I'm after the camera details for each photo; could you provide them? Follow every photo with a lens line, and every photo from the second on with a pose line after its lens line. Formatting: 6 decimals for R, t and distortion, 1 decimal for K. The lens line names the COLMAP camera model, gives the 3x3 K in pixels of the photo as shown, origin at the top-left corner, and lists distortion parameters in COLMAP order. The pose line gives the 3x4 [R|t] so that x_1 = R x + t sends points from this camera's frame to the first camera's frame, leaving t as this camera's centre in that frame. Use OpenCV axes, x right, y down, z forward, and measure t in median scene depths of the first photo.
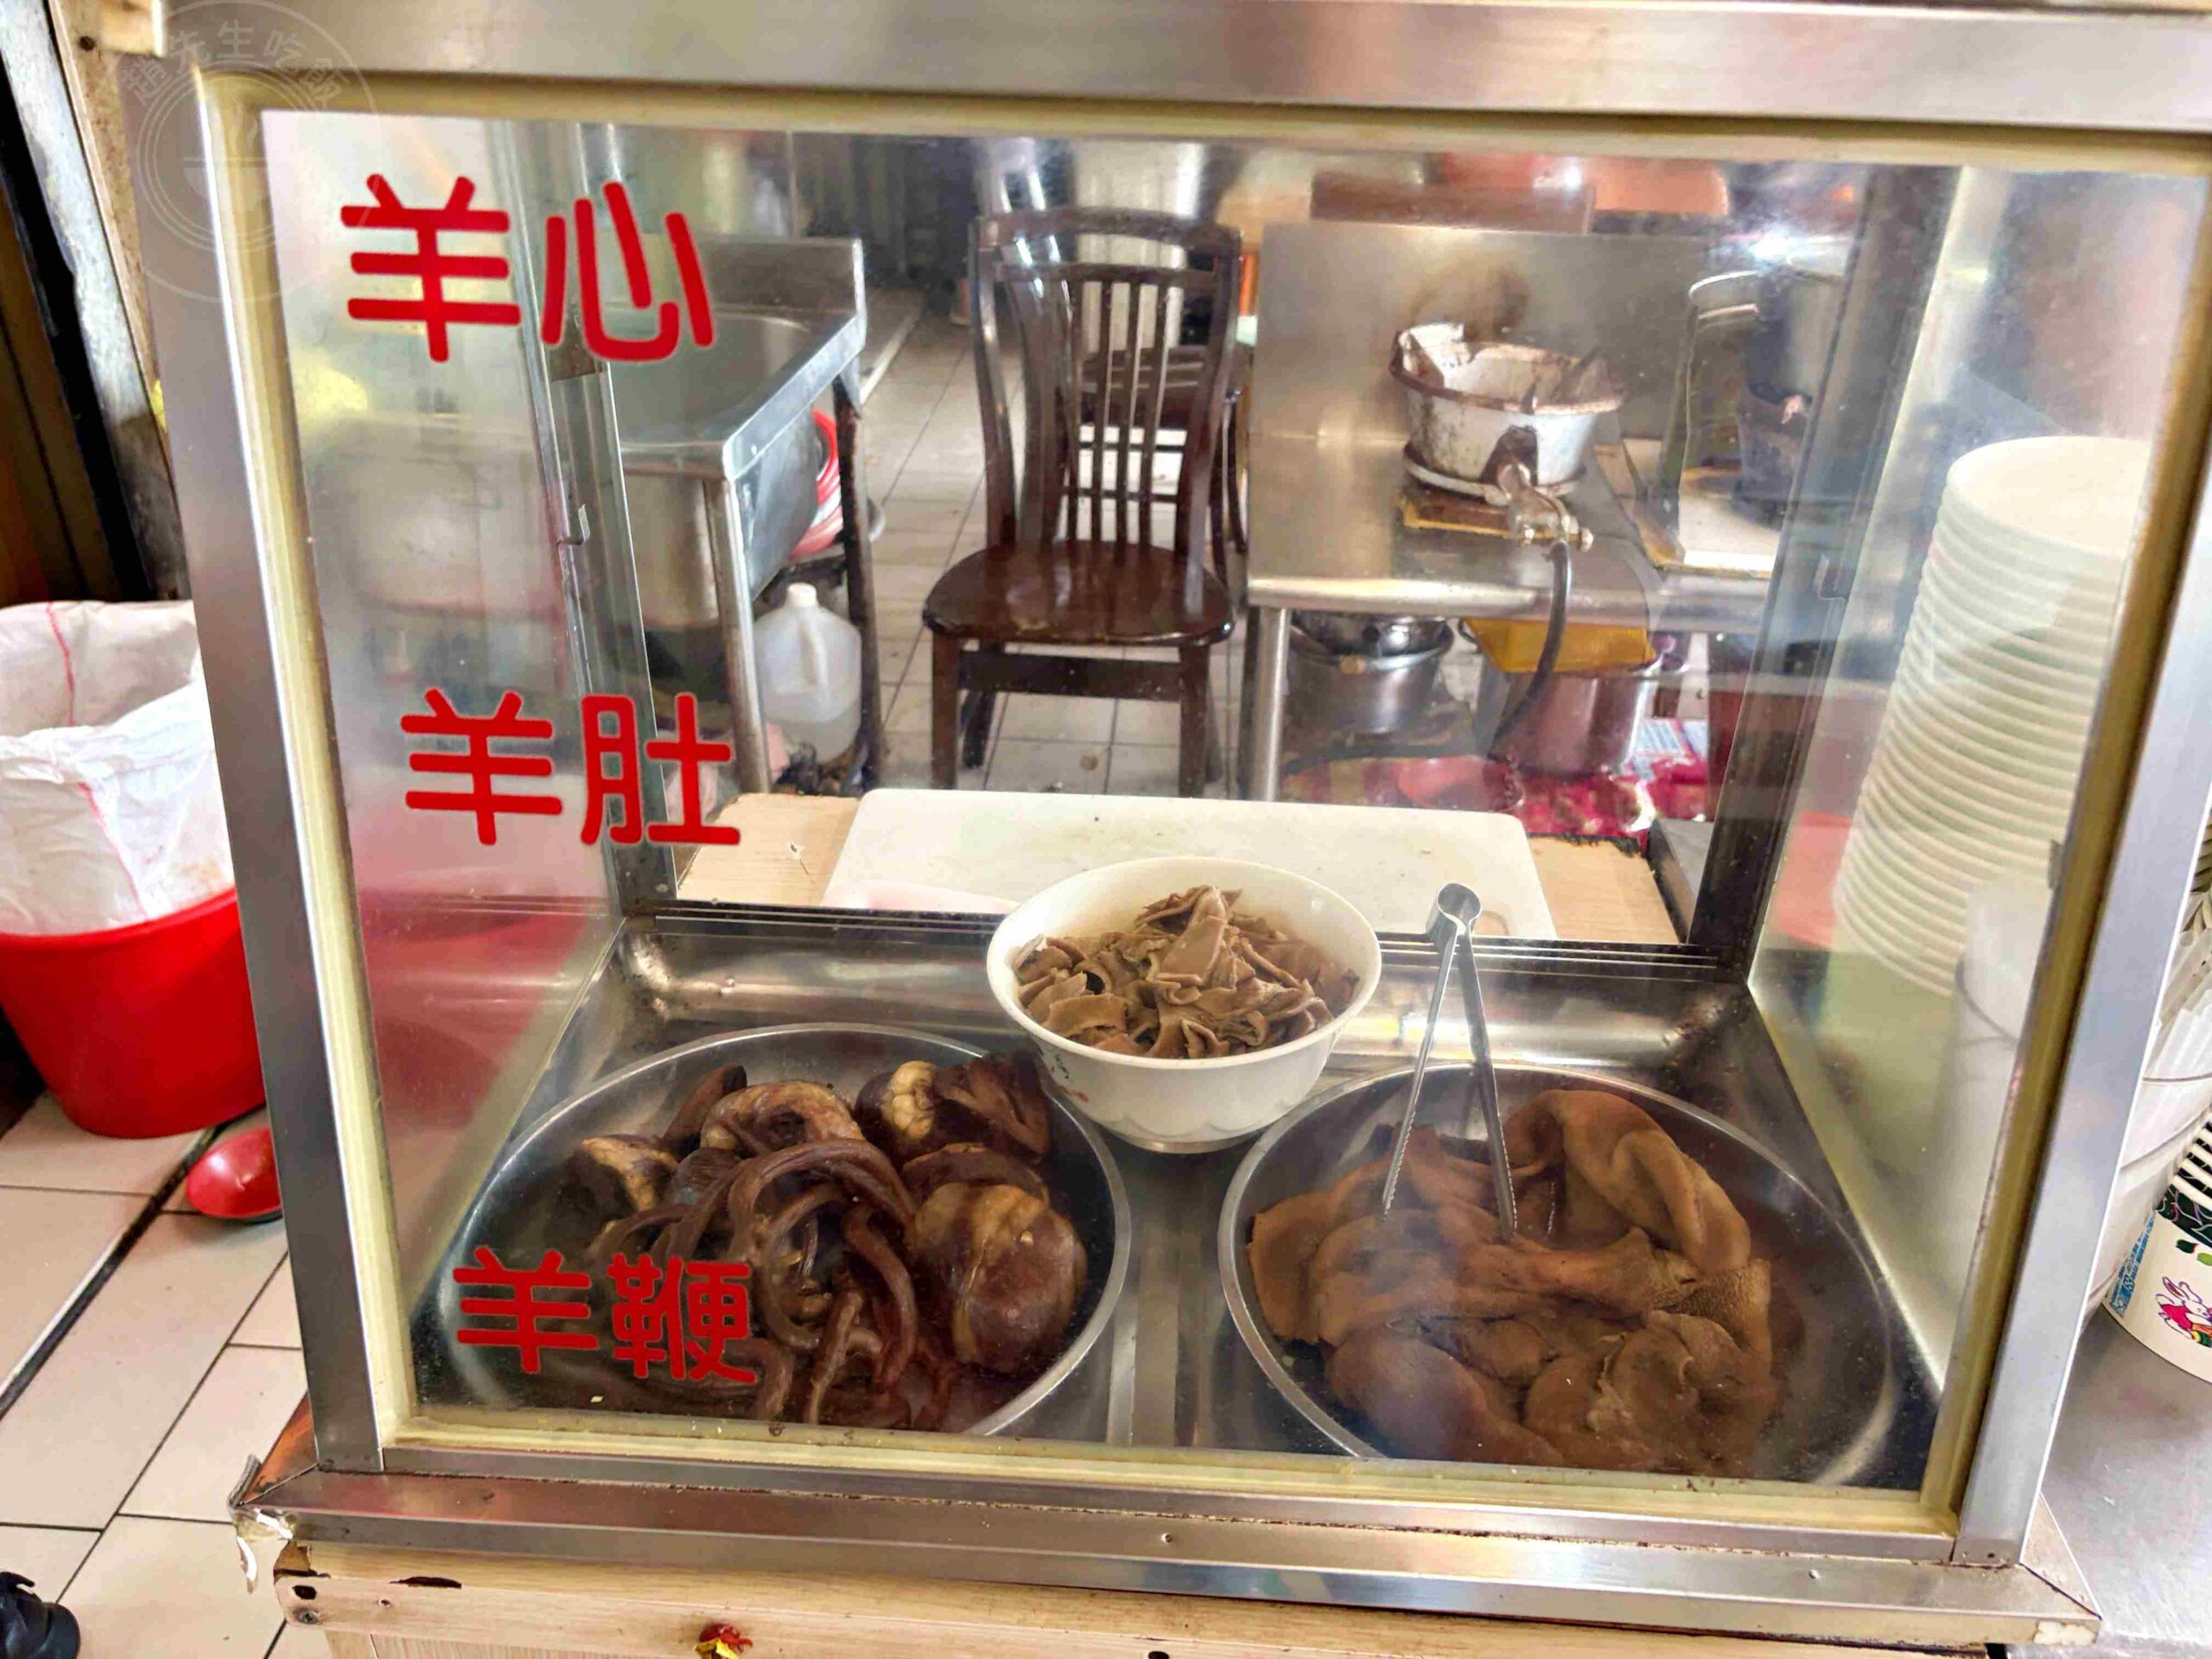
lens RADIAL K [[1664.0, 0, 1106.4], [0, 1664.0, 814.0], [0, 0, 1]] dist [0.040222, -0.070843]
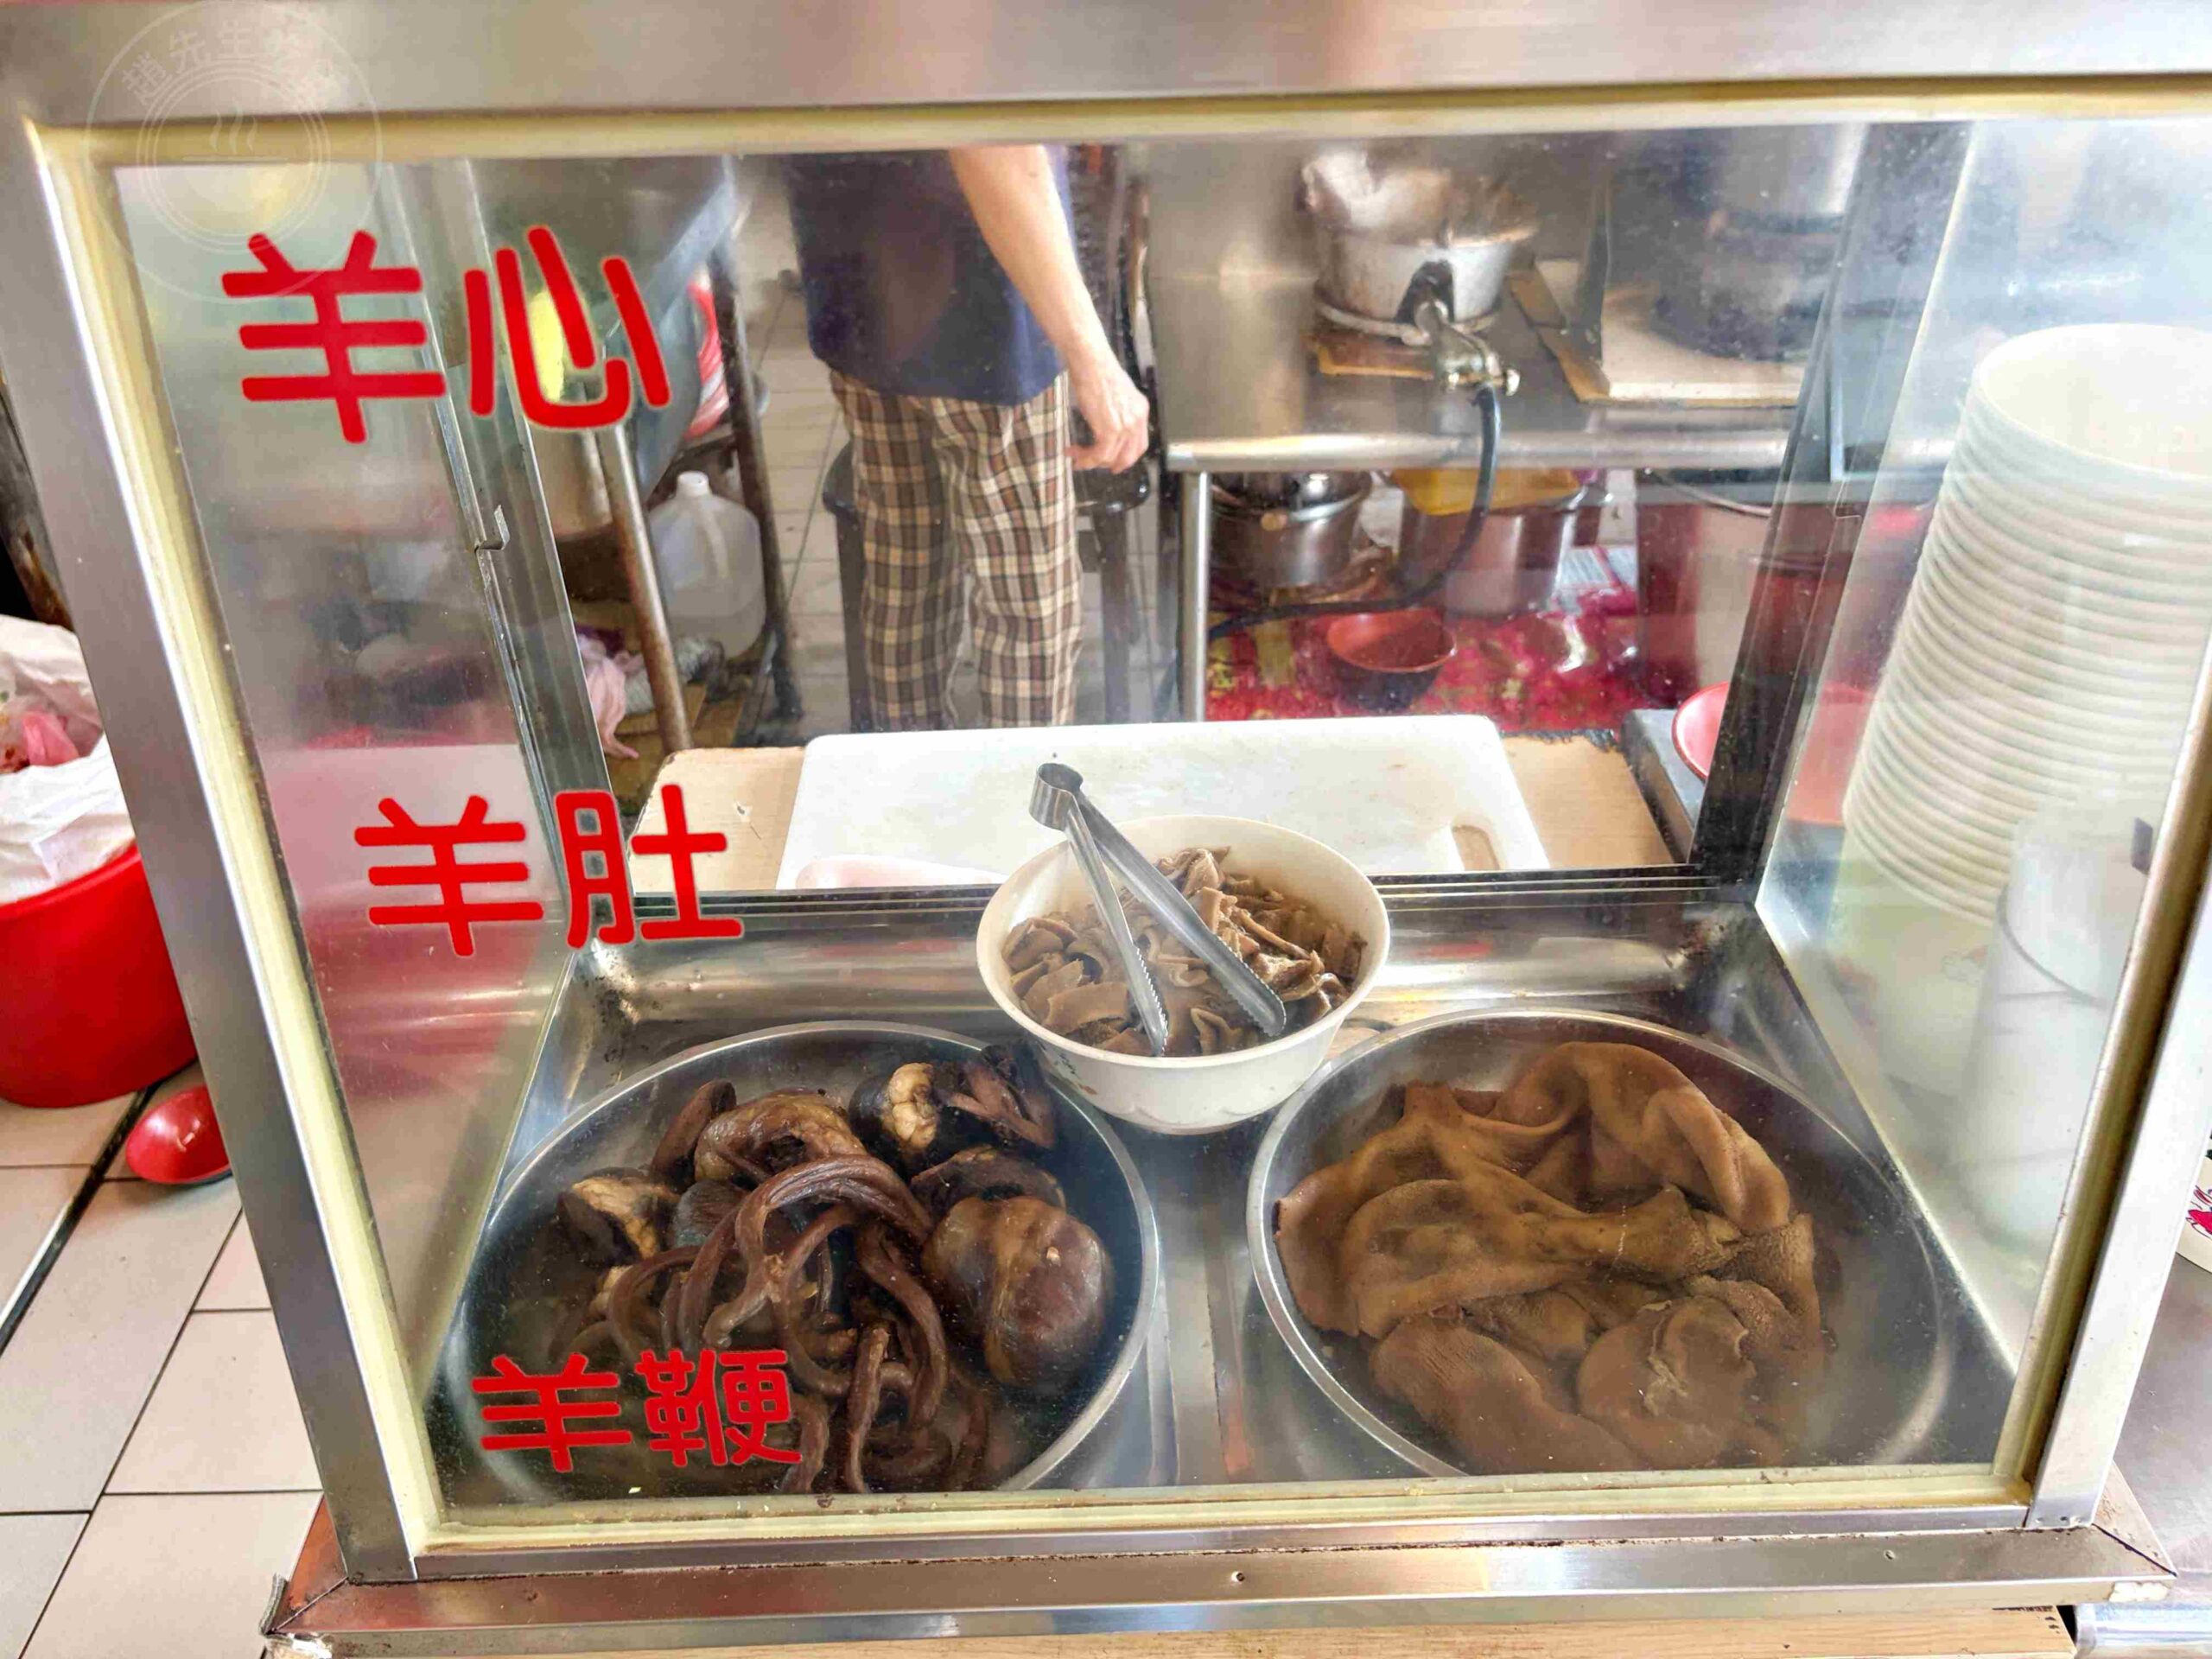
lens RADIAL K [[1673.9, 0, 1083.4], [0, 1673.9, 830.2], [0, 0, 1]] dist [0.043623, -0.076175]
pose [[0.996294, -0.078286, 0.035629, -0.040771], [0.074109, 0.991557, 0.106406, -0.082395], [-0.043658, -0.103371, 0.993684, 0.053583]]
